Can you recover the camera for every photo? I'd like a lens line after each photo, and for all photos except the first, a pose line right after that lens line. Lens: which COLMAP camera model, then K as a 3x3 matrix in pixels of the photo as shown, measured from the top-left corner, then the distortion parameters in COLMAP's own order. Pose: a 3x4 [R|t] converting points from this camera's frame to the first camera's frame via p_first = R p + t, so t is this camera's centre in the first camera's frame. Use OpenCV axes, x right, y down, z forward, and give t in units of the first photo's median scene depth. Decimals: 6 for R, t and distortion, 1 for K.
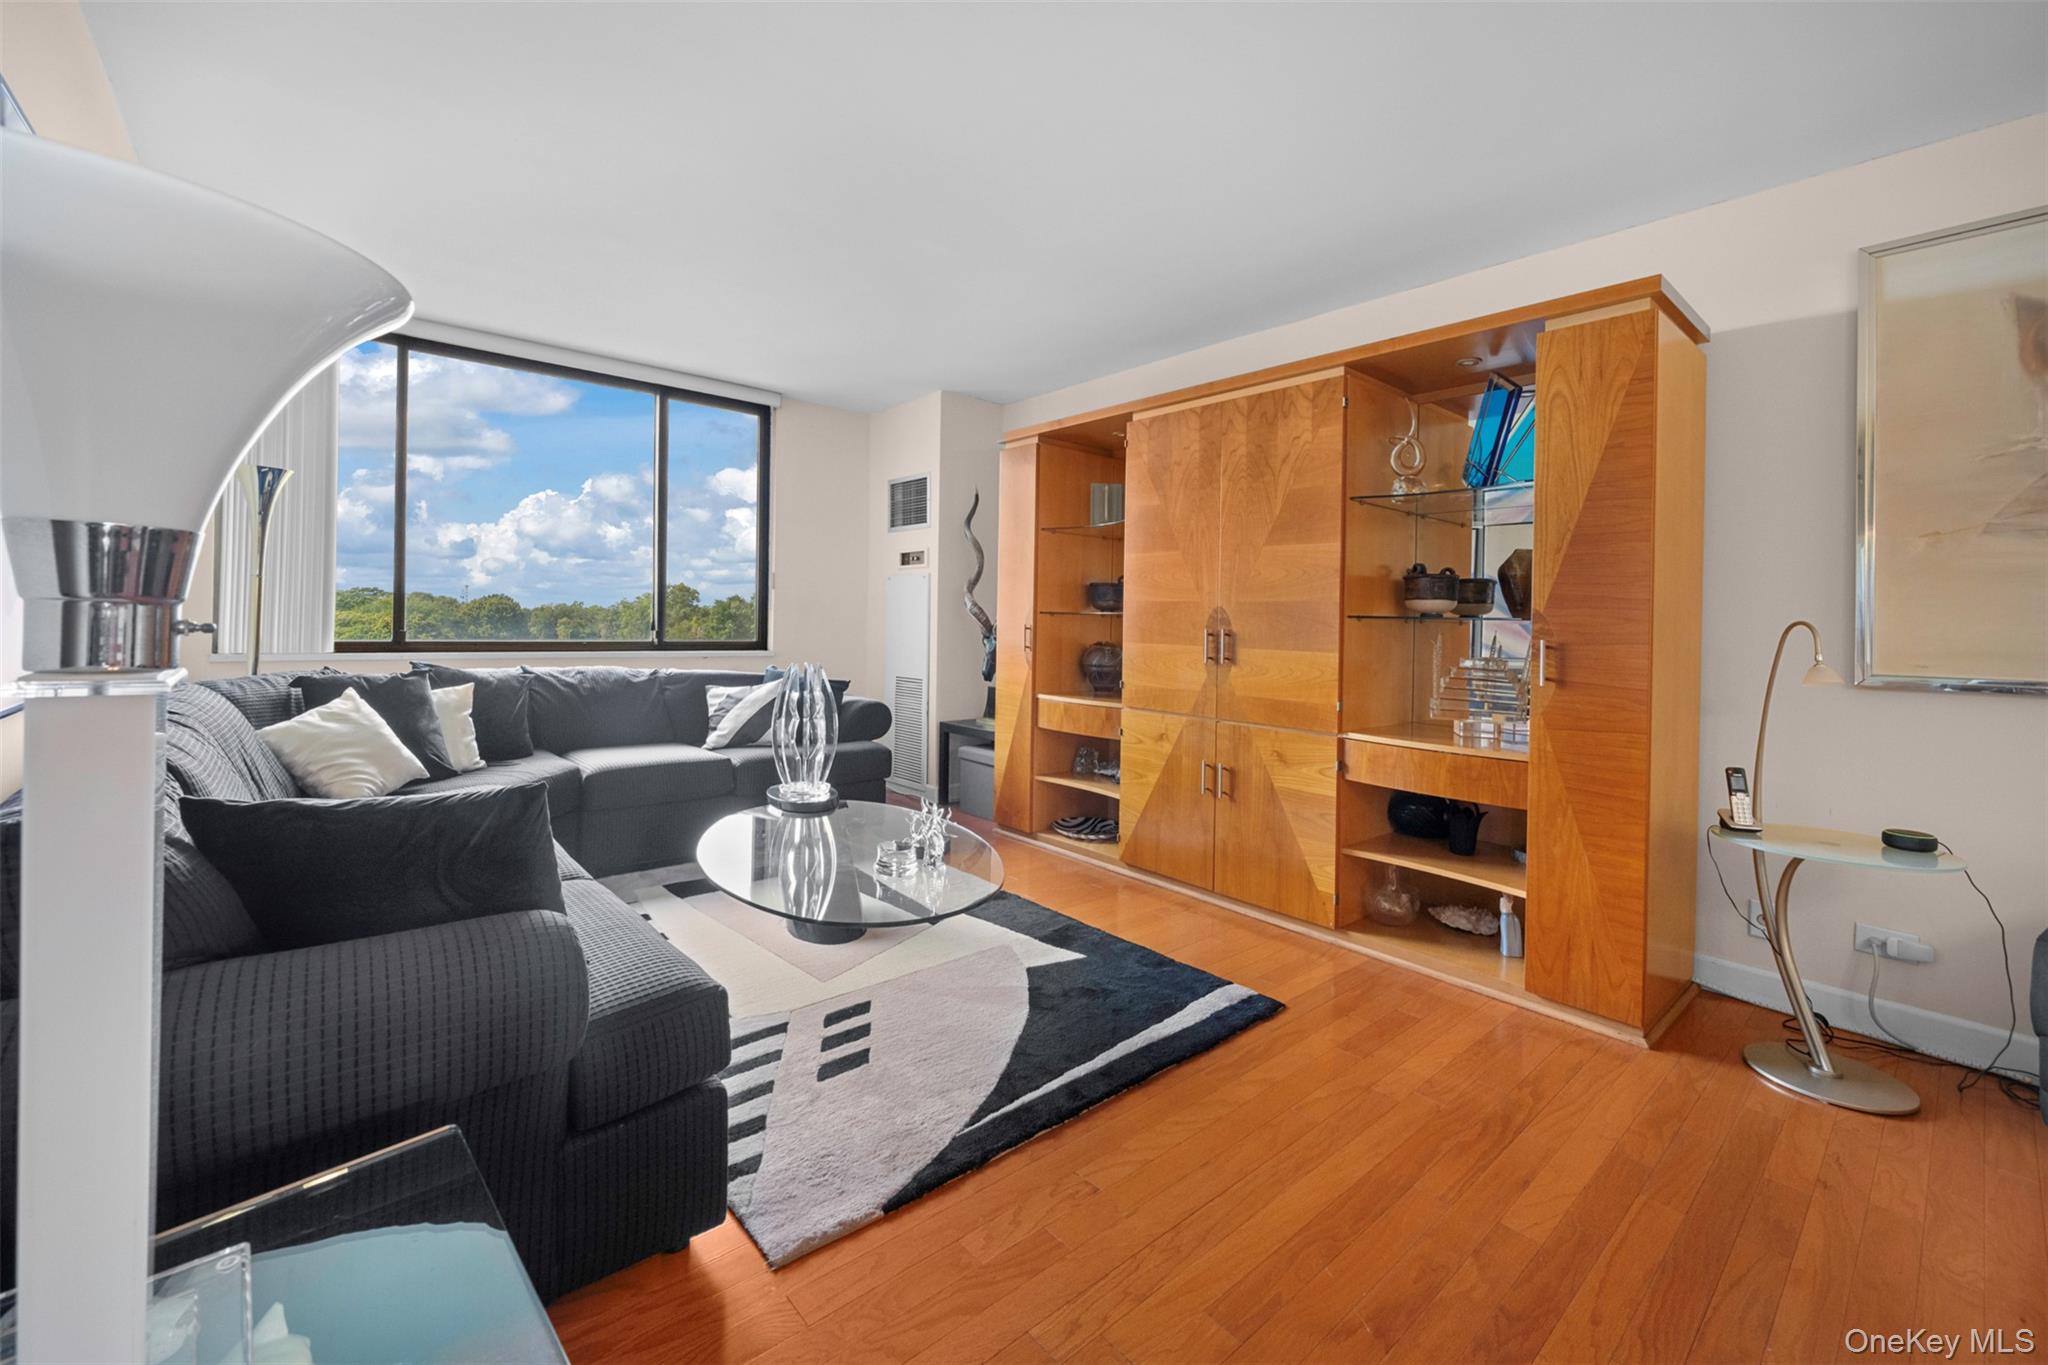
lens RADIAL K [[836.1, 0, 1048.1], [0, 836.1, 617.0], [0, 0, 1]] dist [-0.001309, 0.001012]
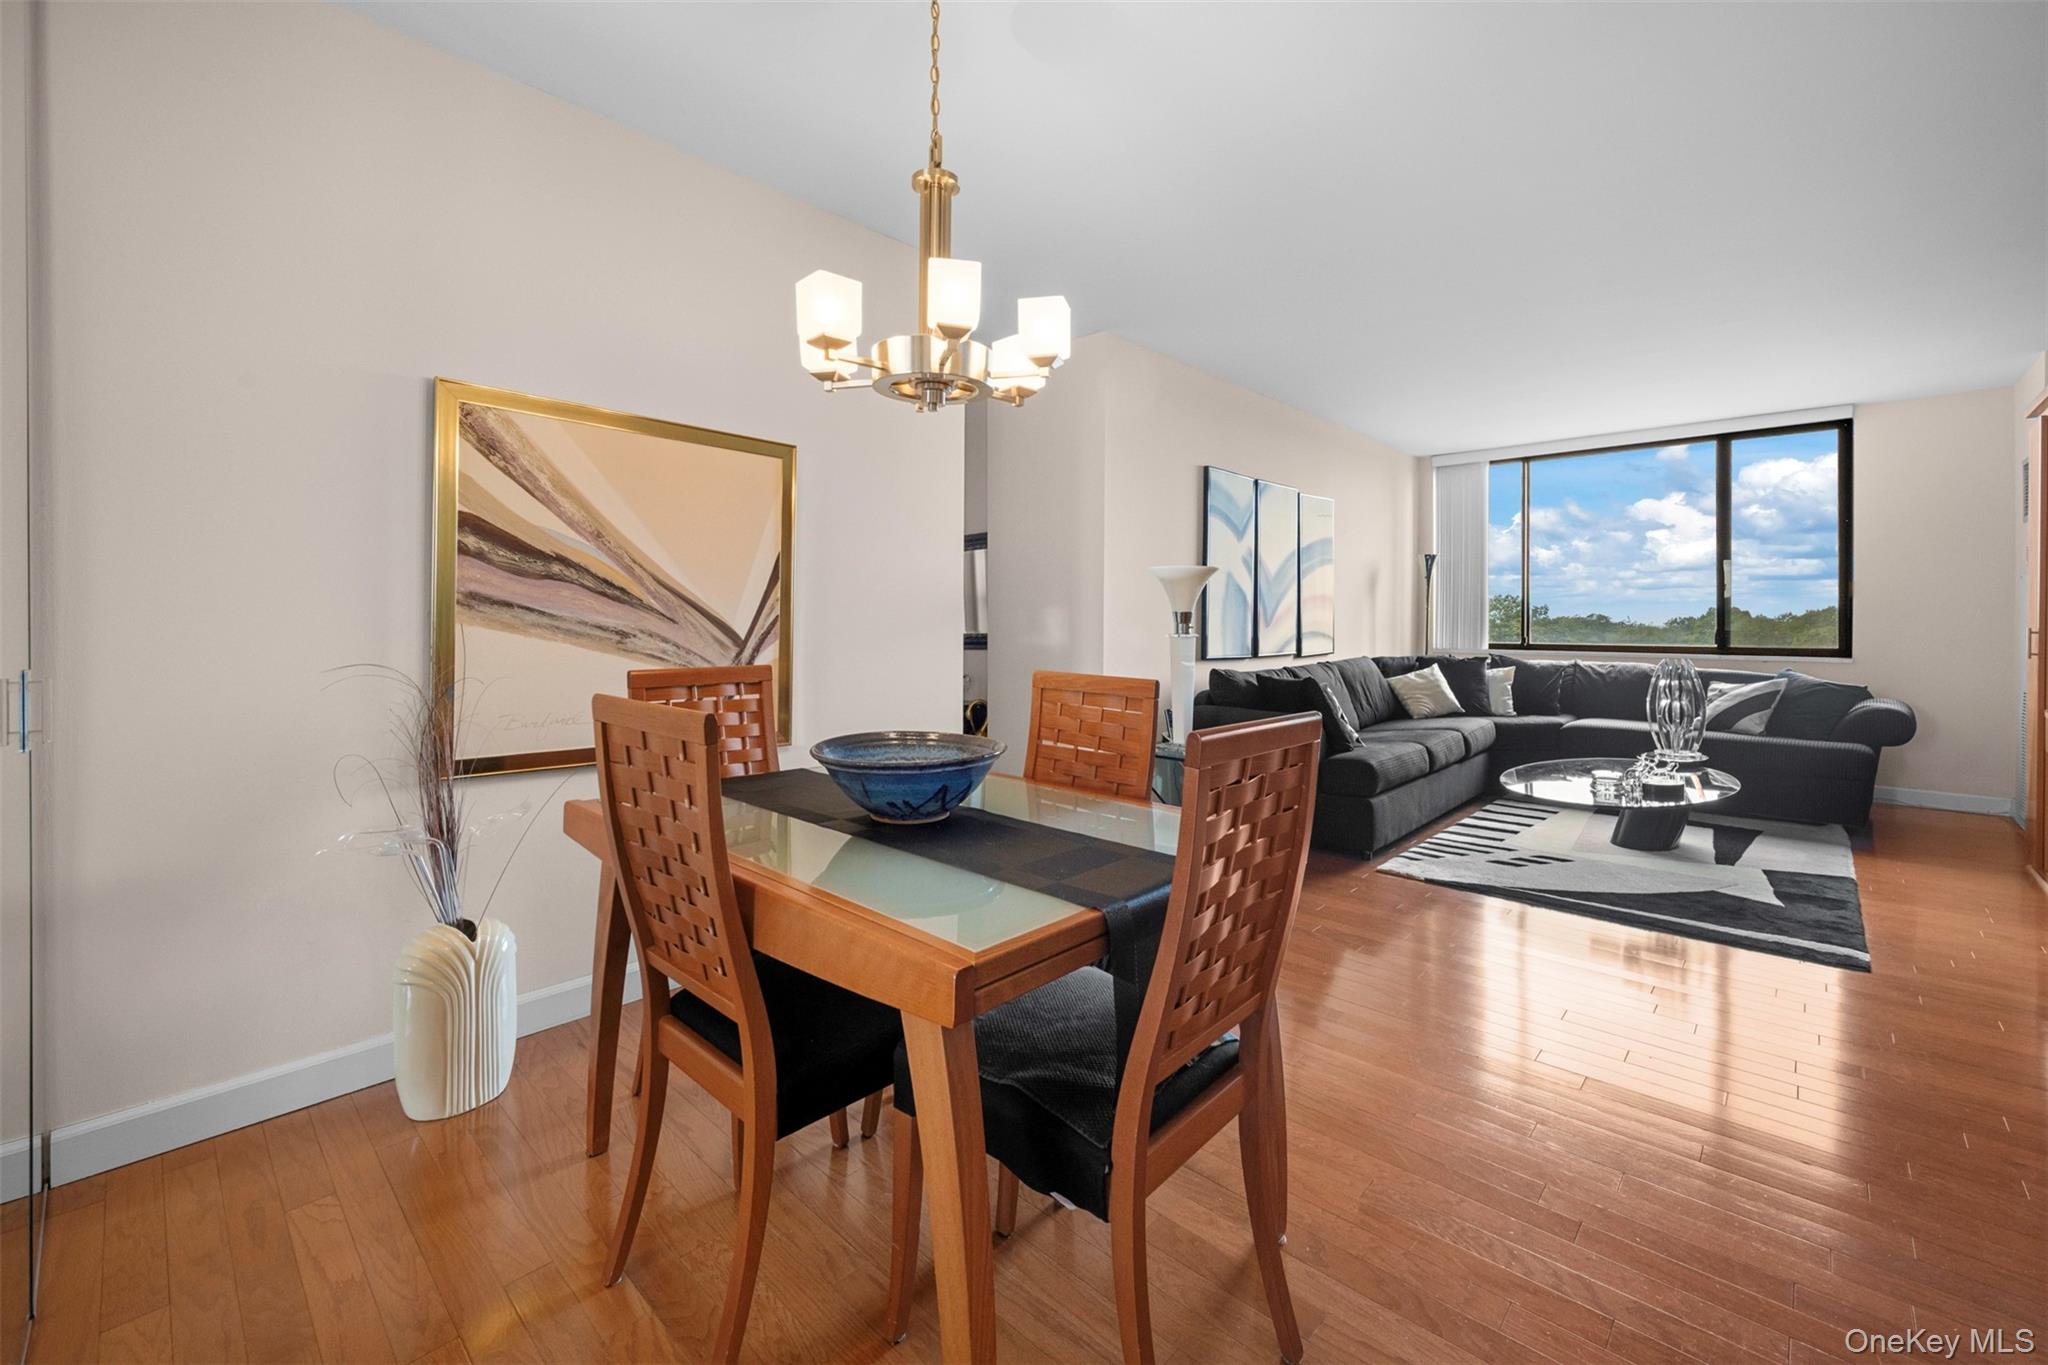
lens RADIAL K [[836.1, 0, 1025.1], [0, 836.1, 631.7], [0, 0, 1]] dist [-0.001309, 0.001012]
pose [[0.091035, -0.009313, -0.995804, 0.984163], [0.006577, 0.999940, -0.008750, 0.017261], [0.995826, -0.005753, 0.091091, -0.154936]]
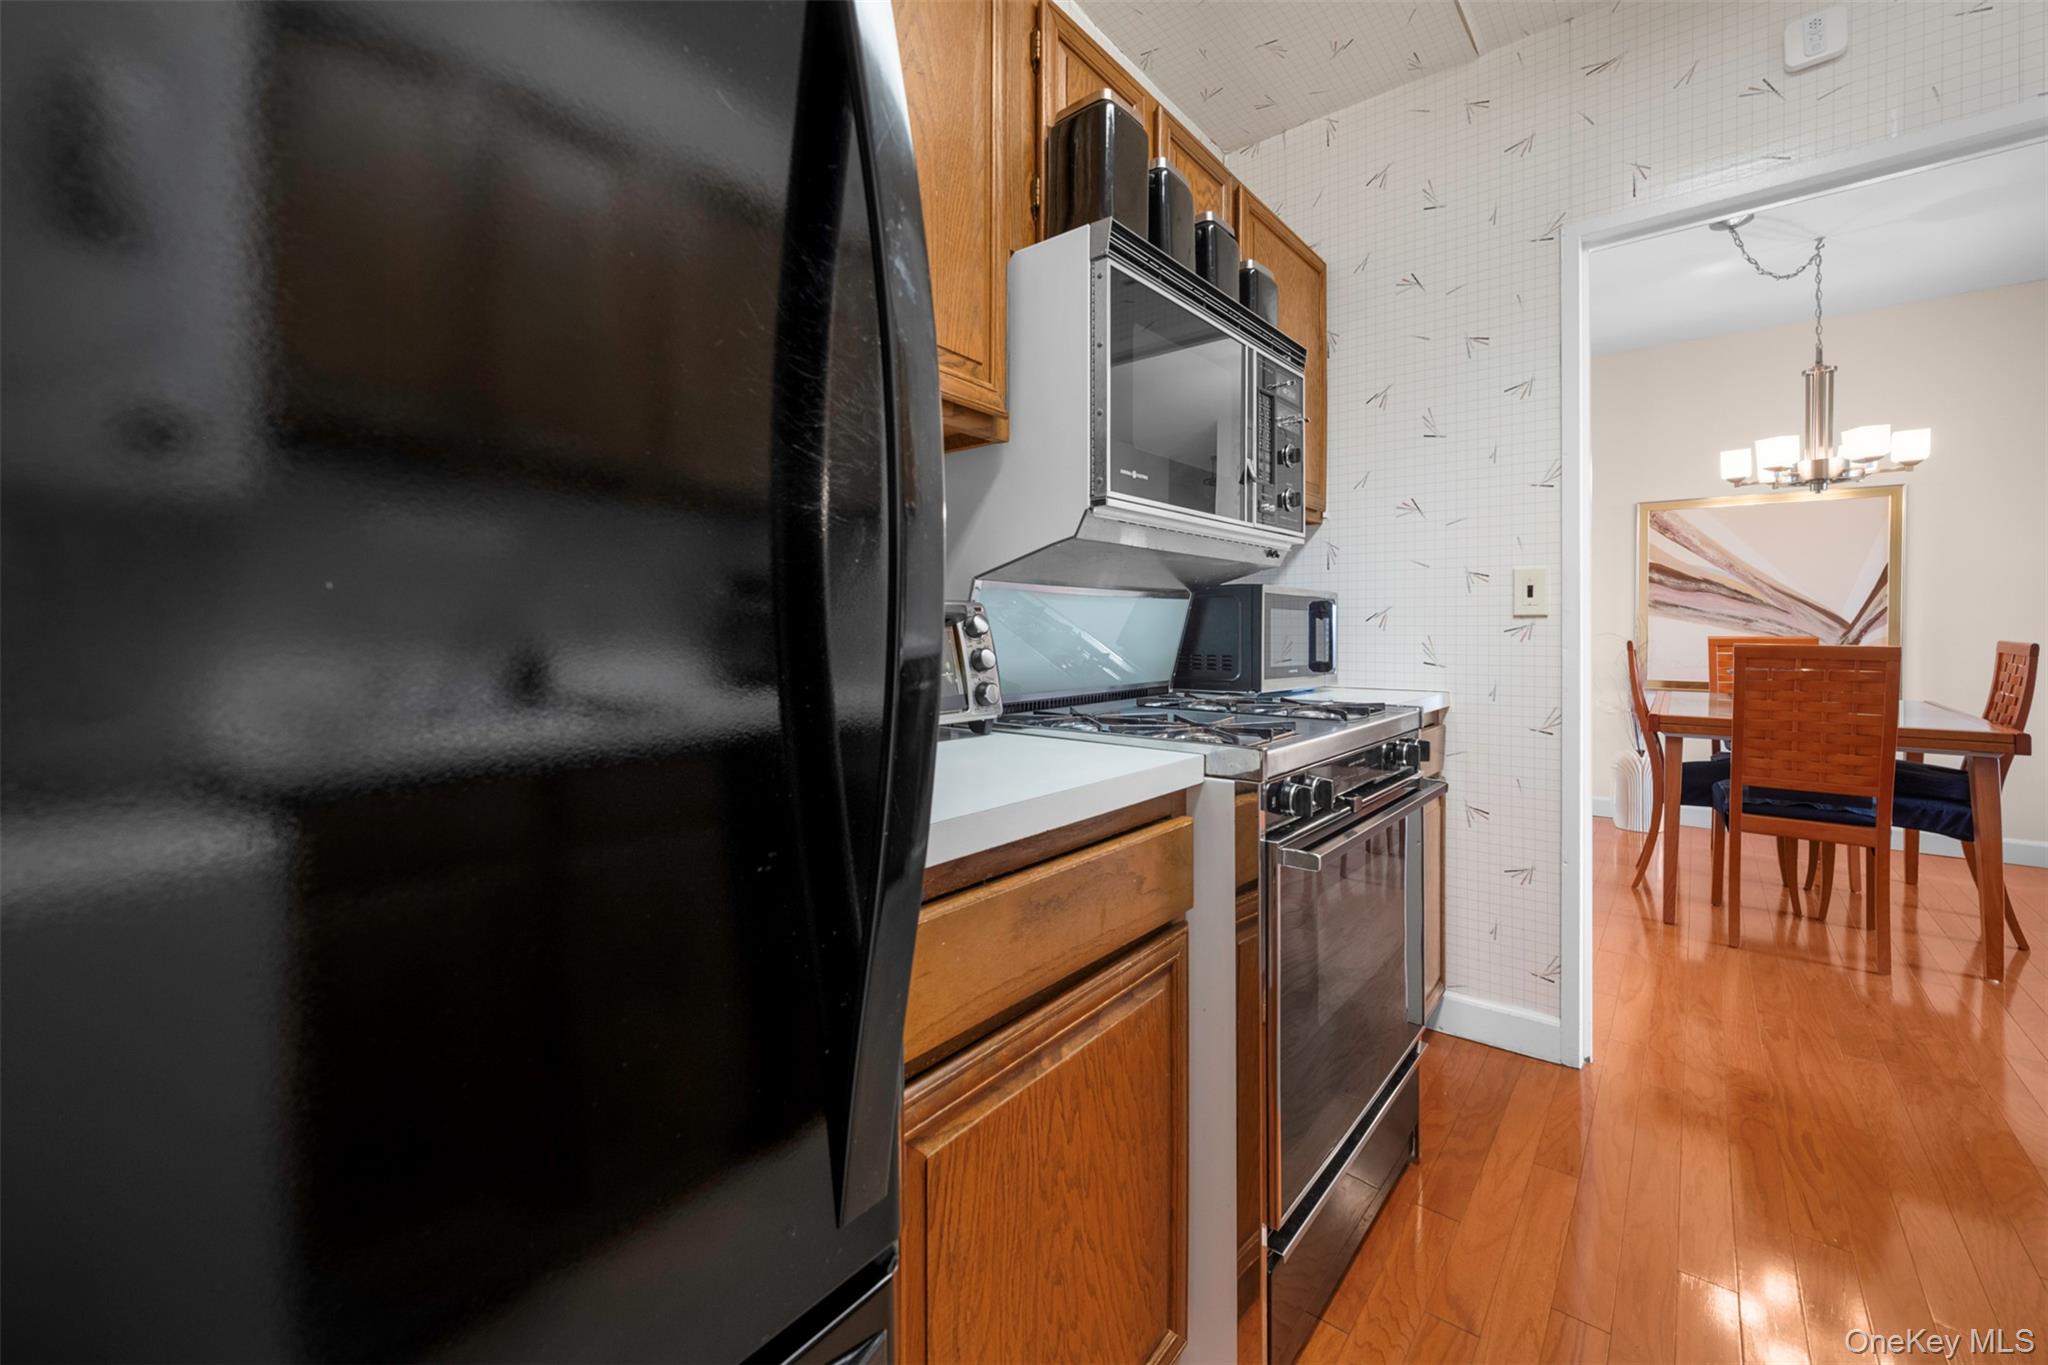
lens RADIAL K [[836.1, 0, 1032.0], [0, 836.1, 617.8], [0, 0, 1]] dist [-0.001309, 0.001012]
pose [[-0.986705, -0.010740, -0.162166, 1.529323], [-0.008231, 0.999836, -0.016133, 0.036818], [0.162313, -0.014584, -0.986632, 0.665863]]
